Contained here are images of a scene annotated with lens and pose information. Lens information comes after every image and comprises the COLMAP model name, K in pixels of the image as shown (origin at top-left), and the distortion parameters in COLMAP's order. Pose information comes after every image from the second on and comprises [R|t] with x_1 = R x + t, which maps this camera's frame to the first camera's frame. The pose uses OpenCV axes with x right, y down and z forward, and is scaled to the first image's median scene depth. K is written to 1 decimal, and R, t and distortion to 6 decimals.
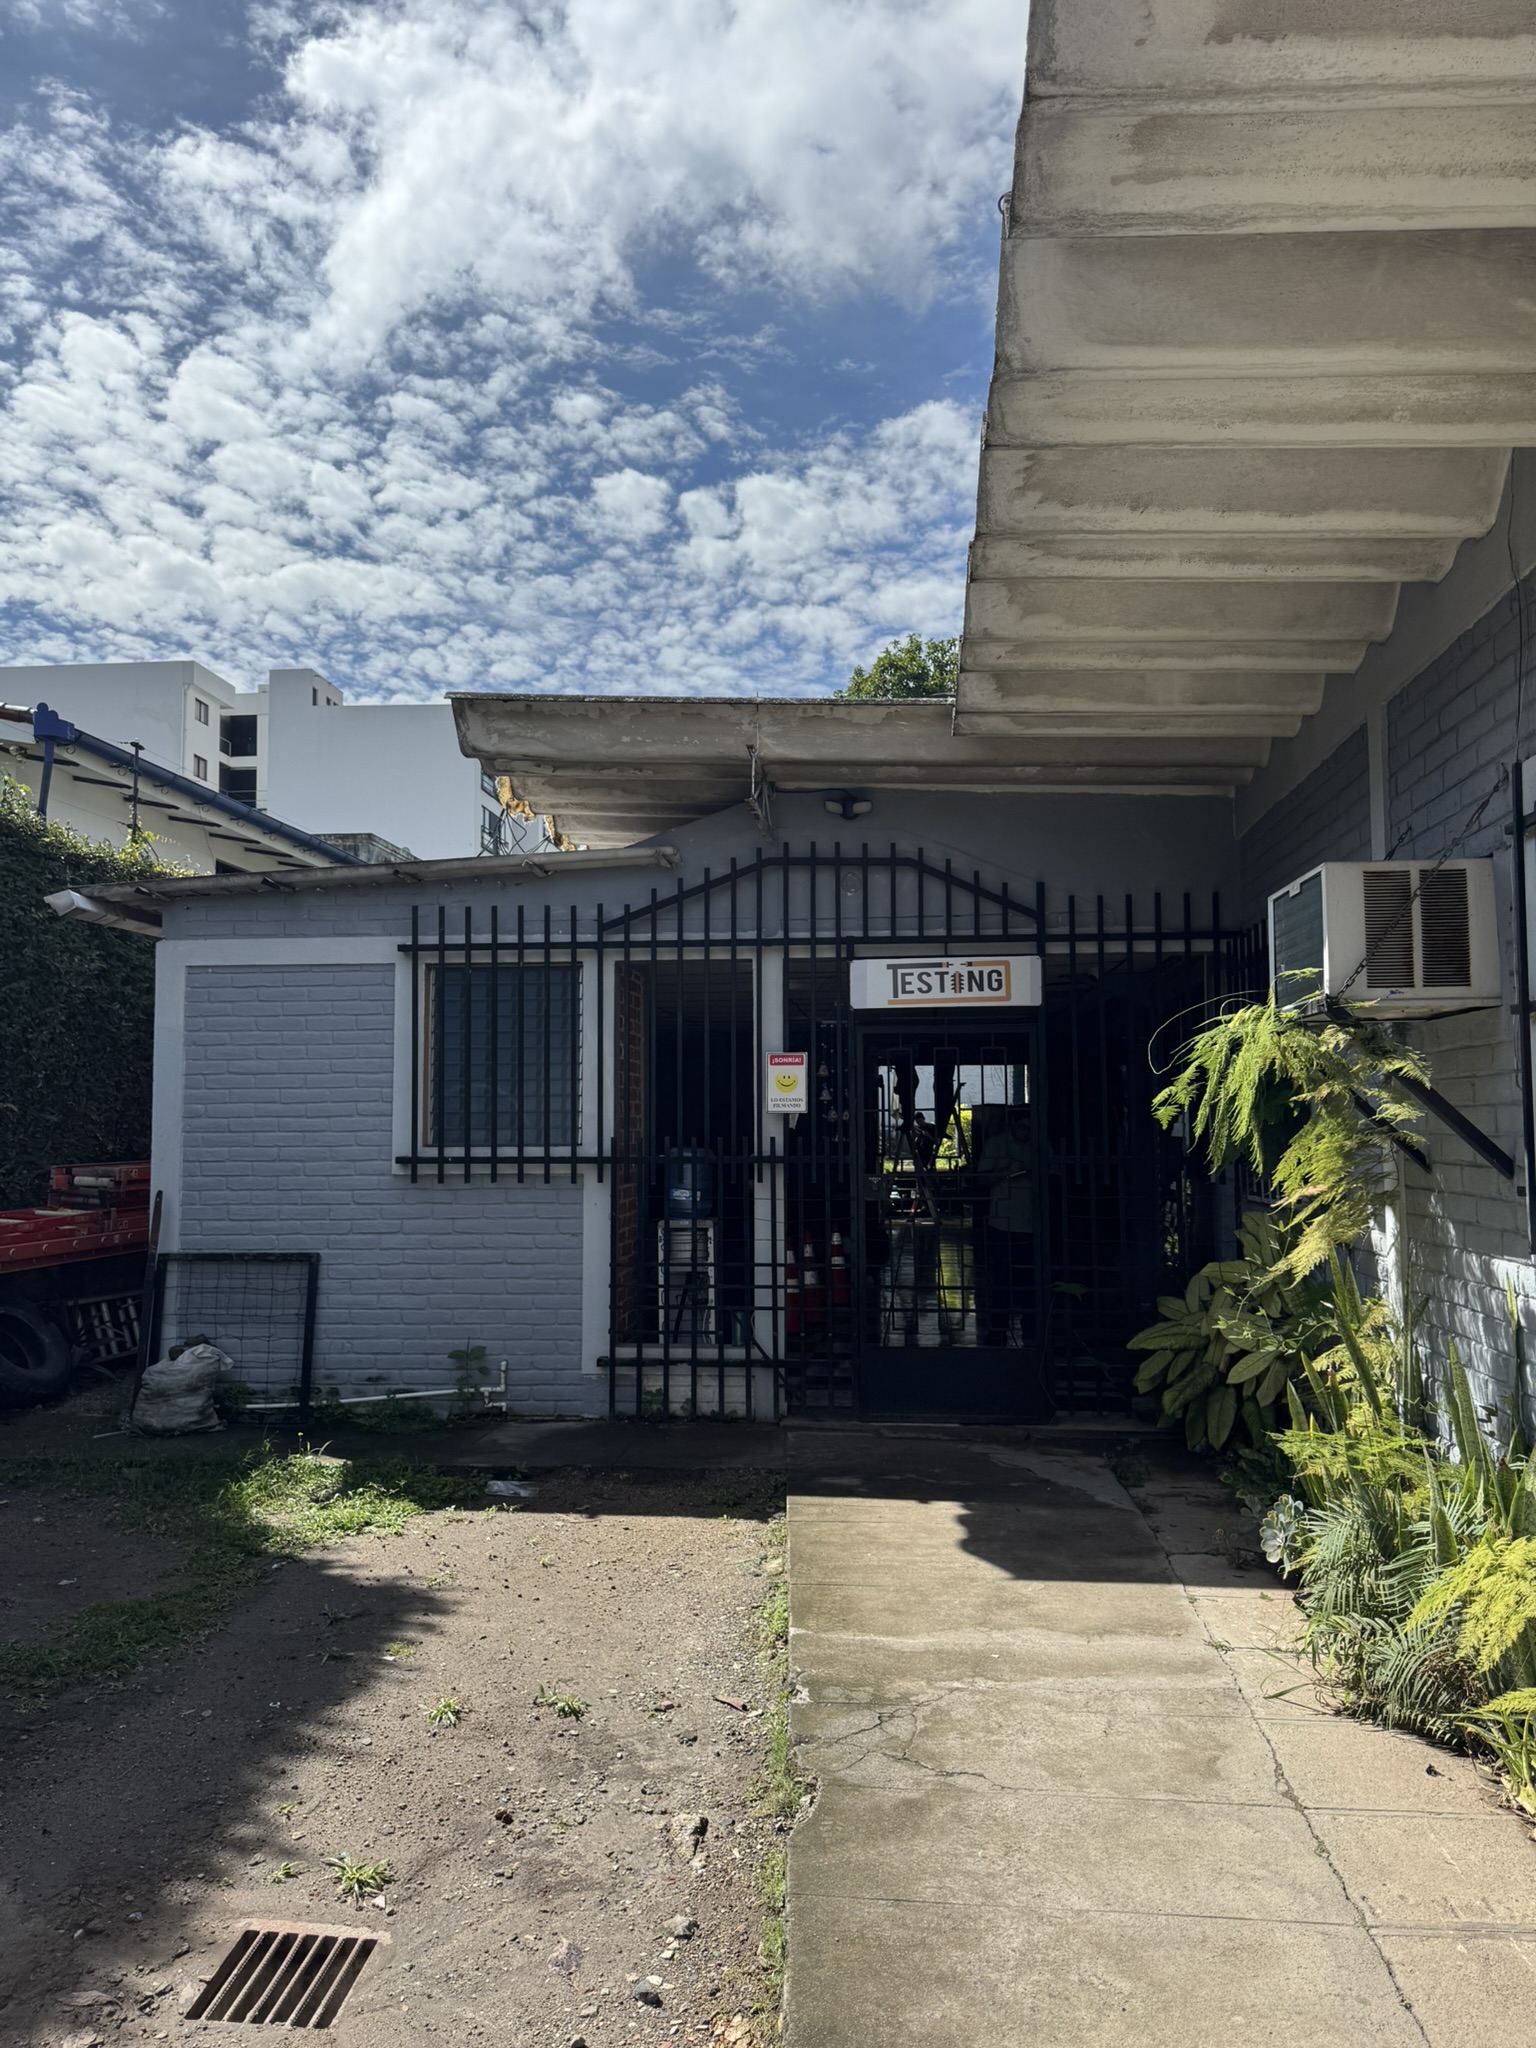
lens RADIAL K [[1452.7, 0, 767.2], [0, 1452.7, 1005.1], [0, 0, 1]] dist [0.056279, -0.061283]
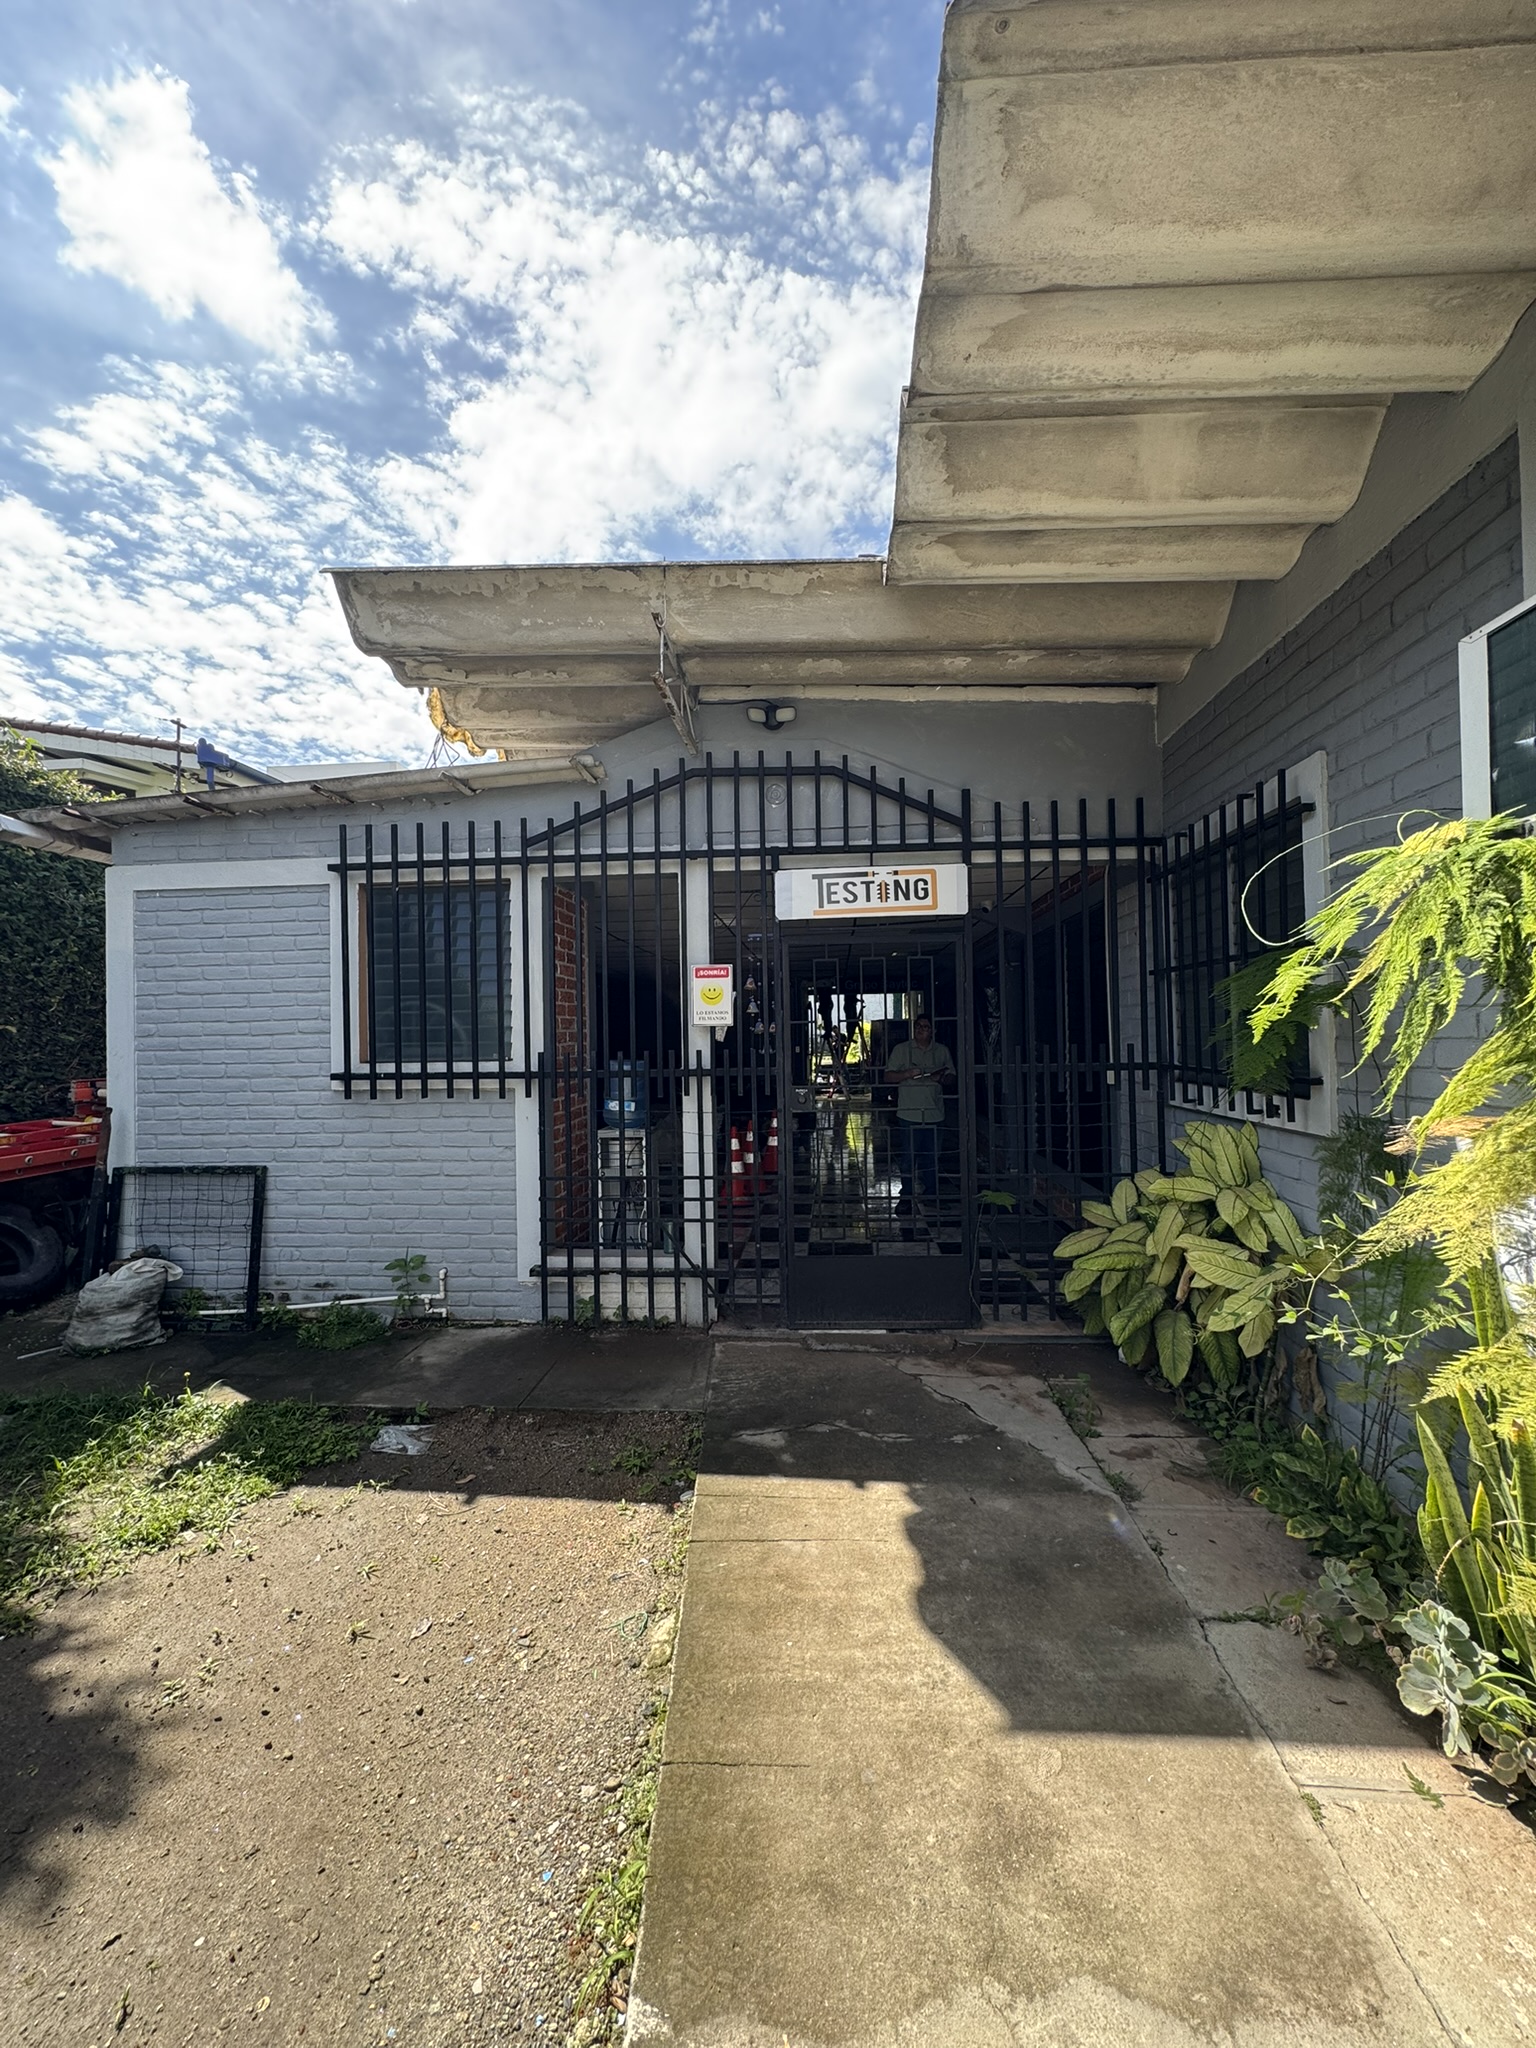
lens RADIAL K [[820.6, 0, 773.3], [0, 820.6, 1028.4], [0, 0, 1]] dist [0.002306, -0.000228]
pose [[0.999187, -0.012454, 0.038351, 0.033282], [0.009615, 0.997261, 0.073338, 0.034693], [-0.039160, -0.072910, 0.996569, 0.432293]]
